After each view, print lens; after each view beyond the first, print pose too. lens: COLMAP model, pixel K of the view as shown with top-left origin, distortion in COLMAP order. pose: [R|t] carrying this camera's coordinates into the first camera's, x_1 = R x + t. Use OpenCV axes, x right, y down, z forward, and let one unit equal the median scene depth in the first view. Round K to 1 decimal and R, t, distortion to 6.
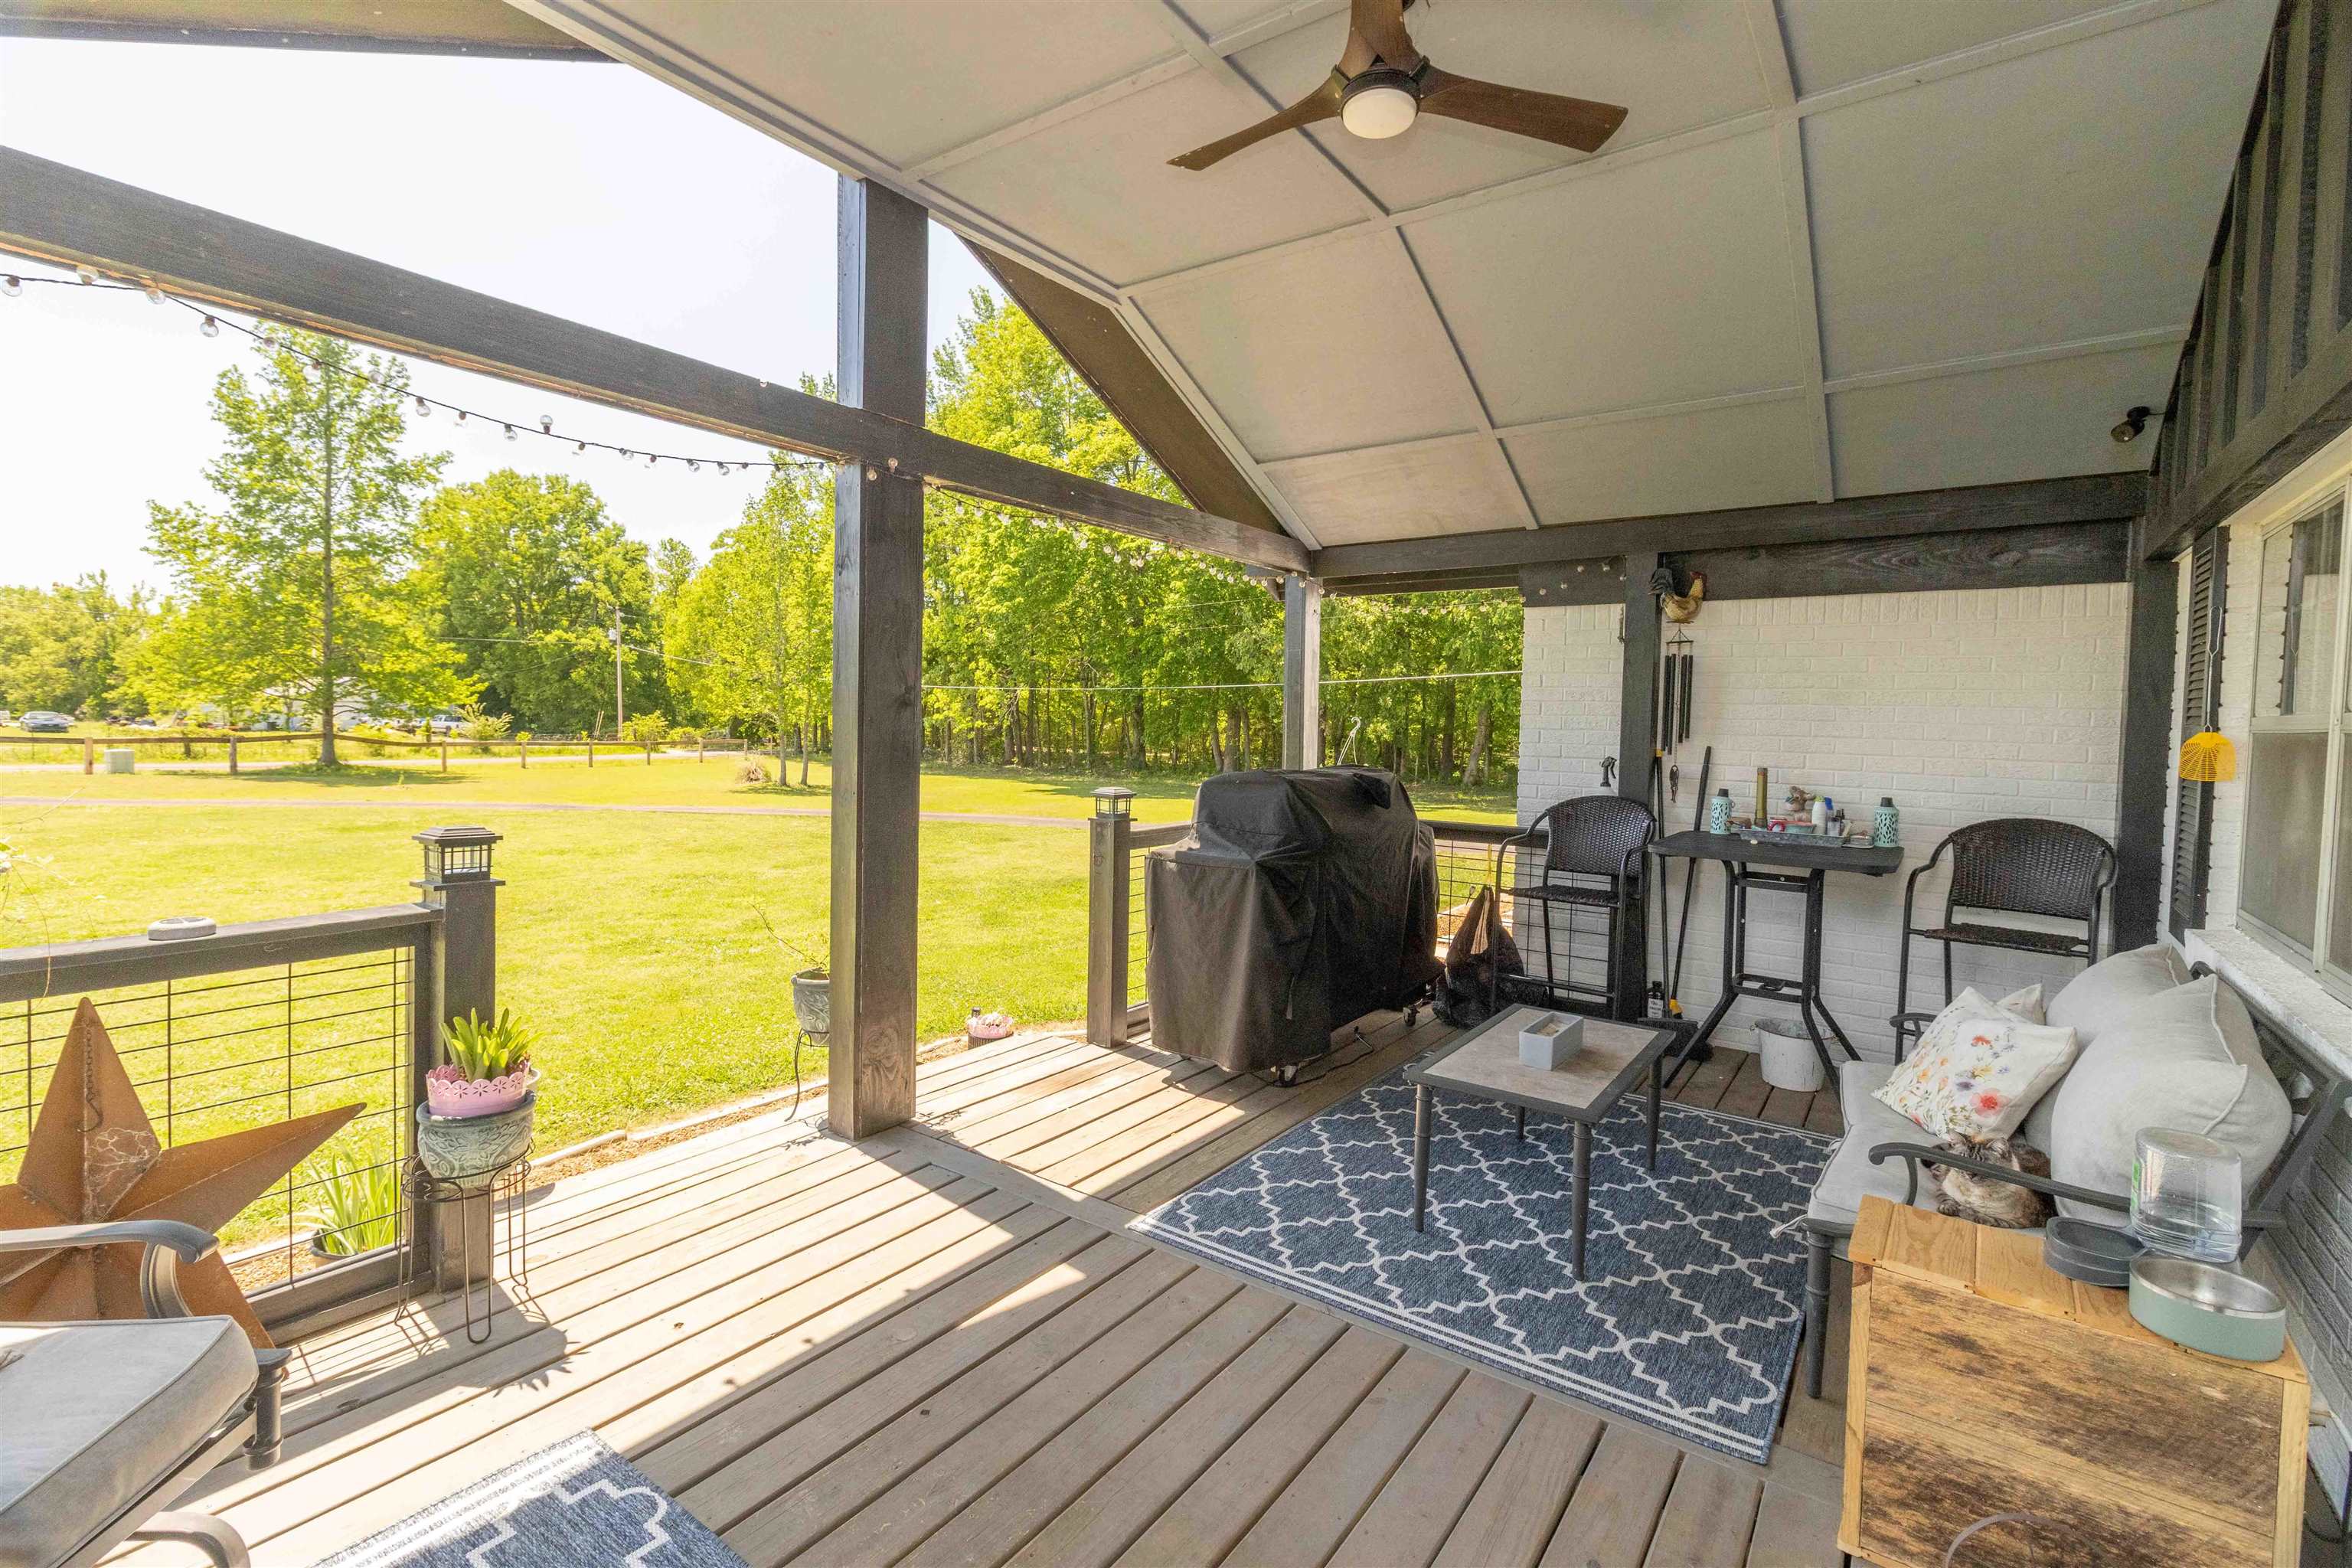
lens RADIAL K [[1128.5, 0, 1175.4], [0, 1128.5, 763.1], [0, 0, 1]] dist [0.002926, 0.000546]
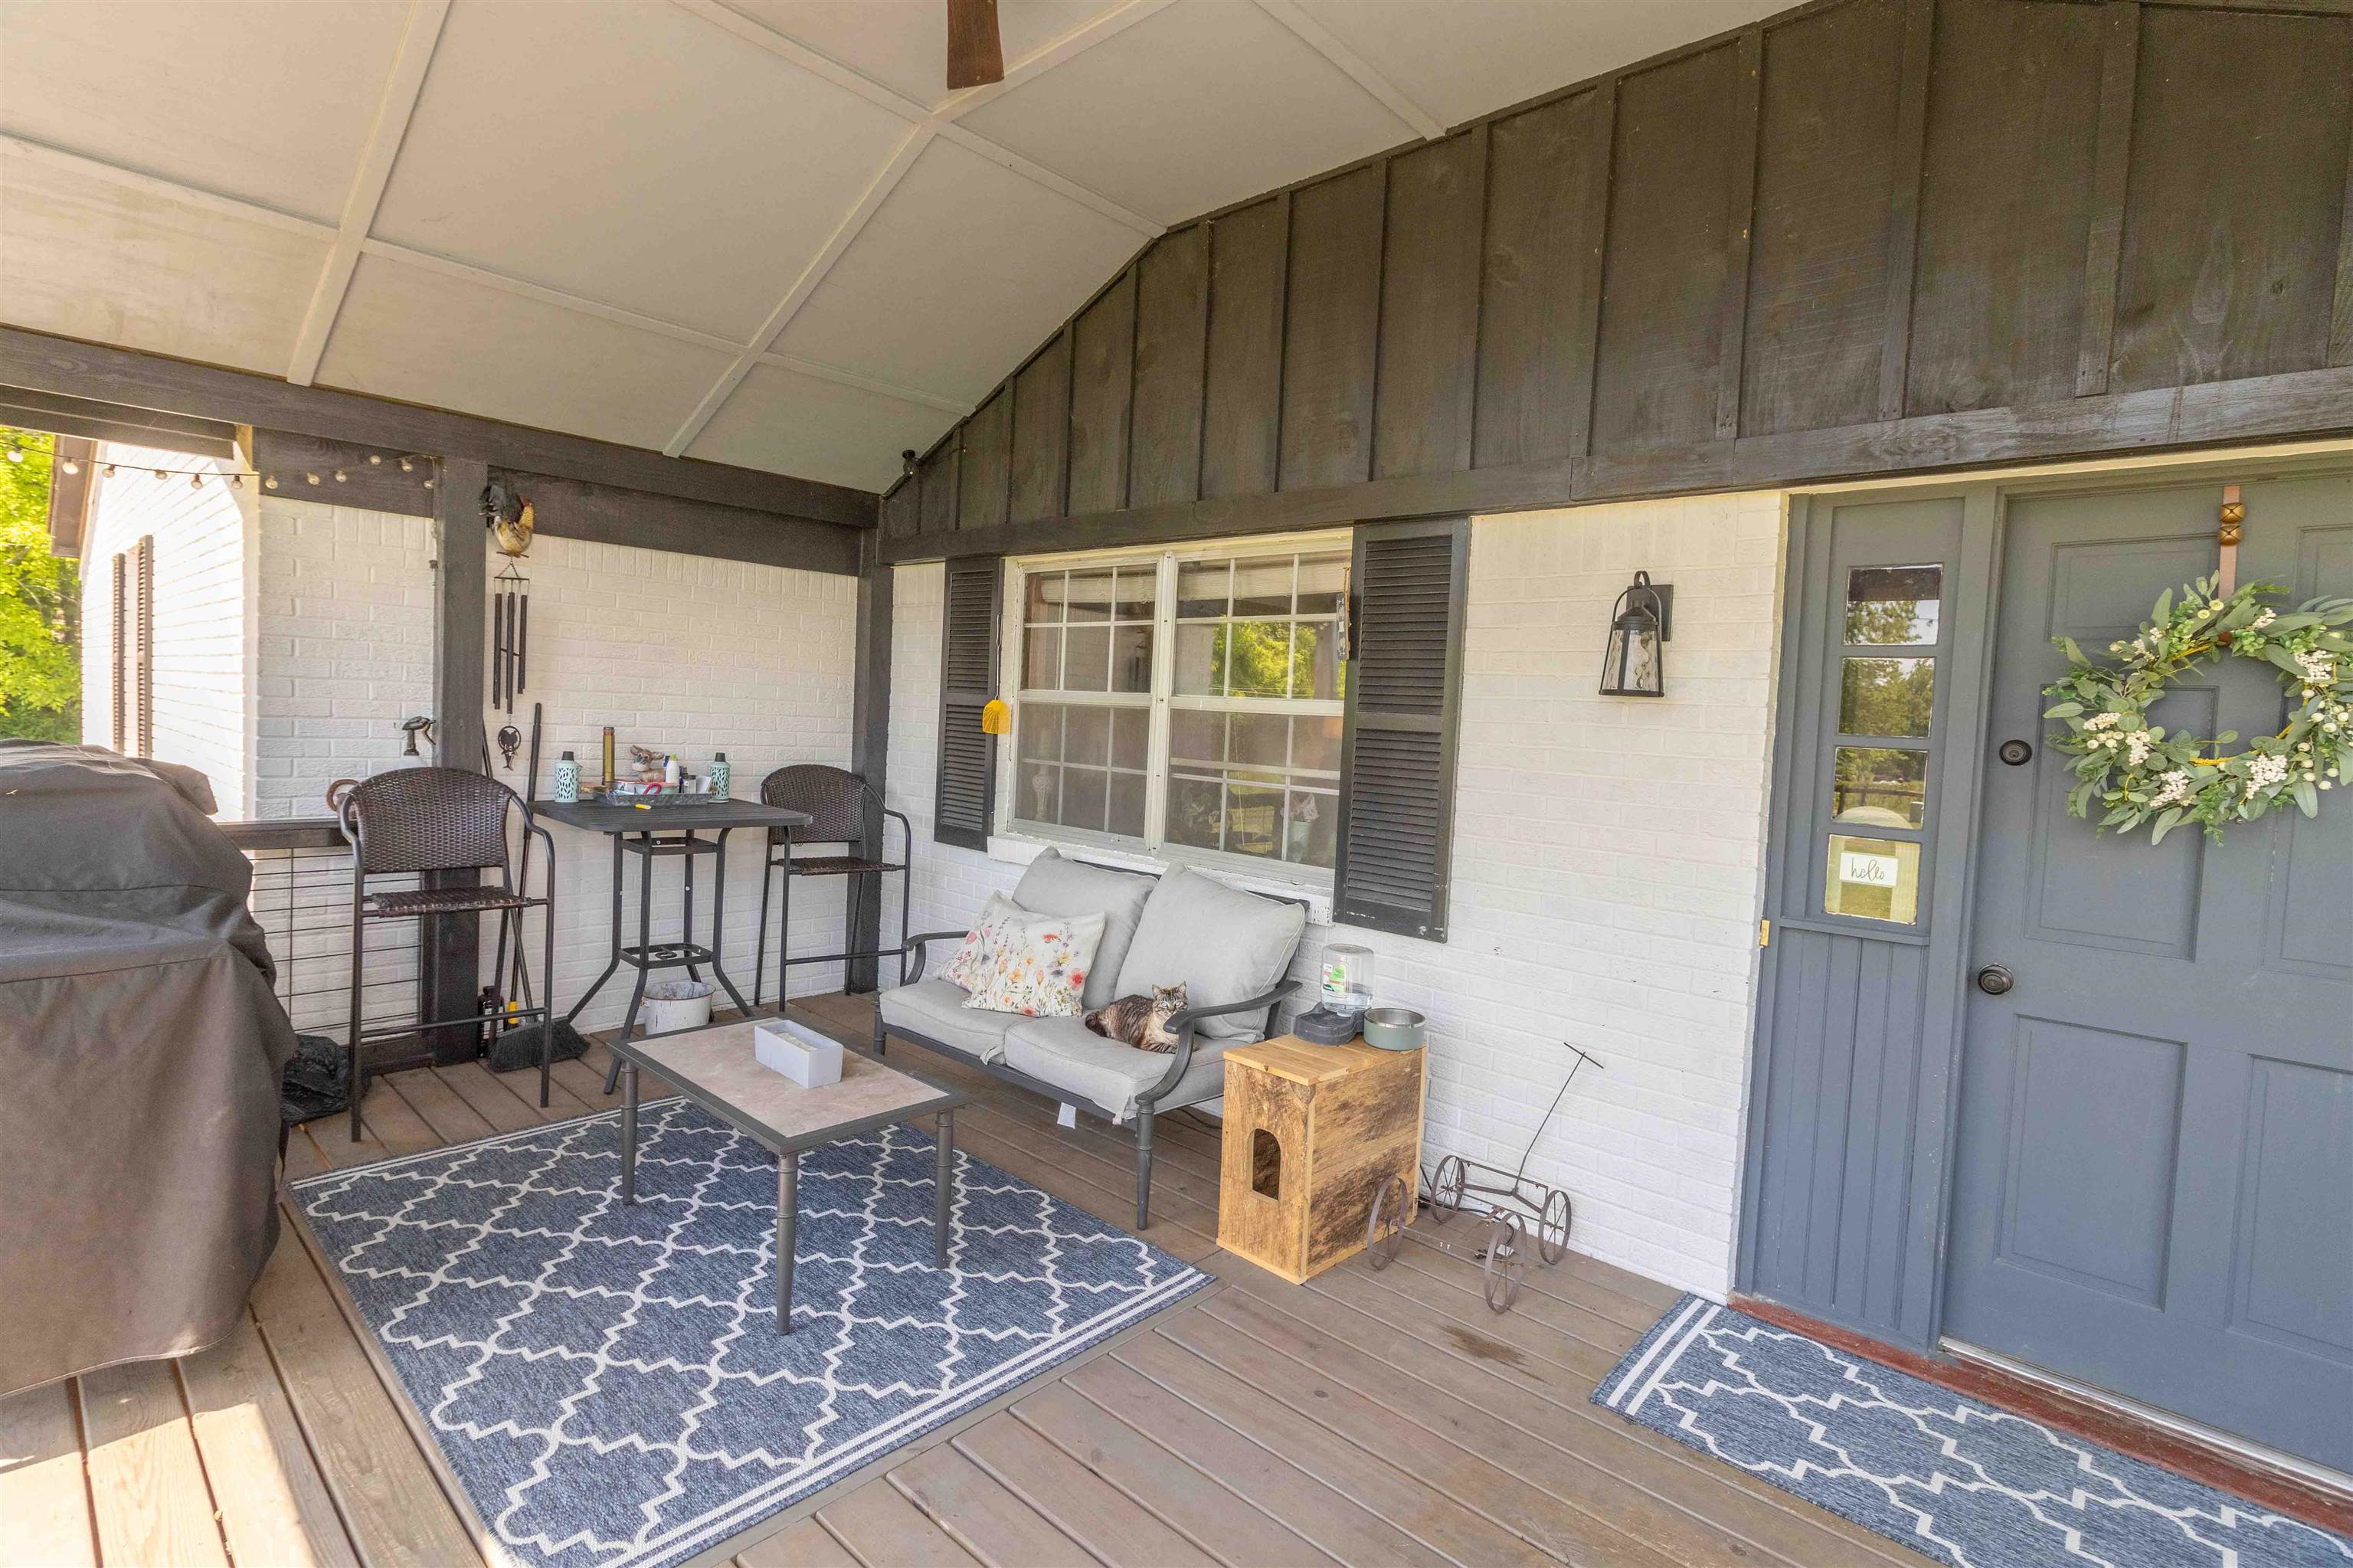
lens RADIAL K [[1129.1, 0, 1175.9], [0, 1129.1, 763.1], [0, 0, 1]] dist [0.002926, 0.000546]
pose [[0.097109, -0.063506, 0.993246, -0.457797], [-0.007115, 0.997892, 0.064499, -0.037312], [-0.995248, -0.013331, 0.096452, 0.566011]]
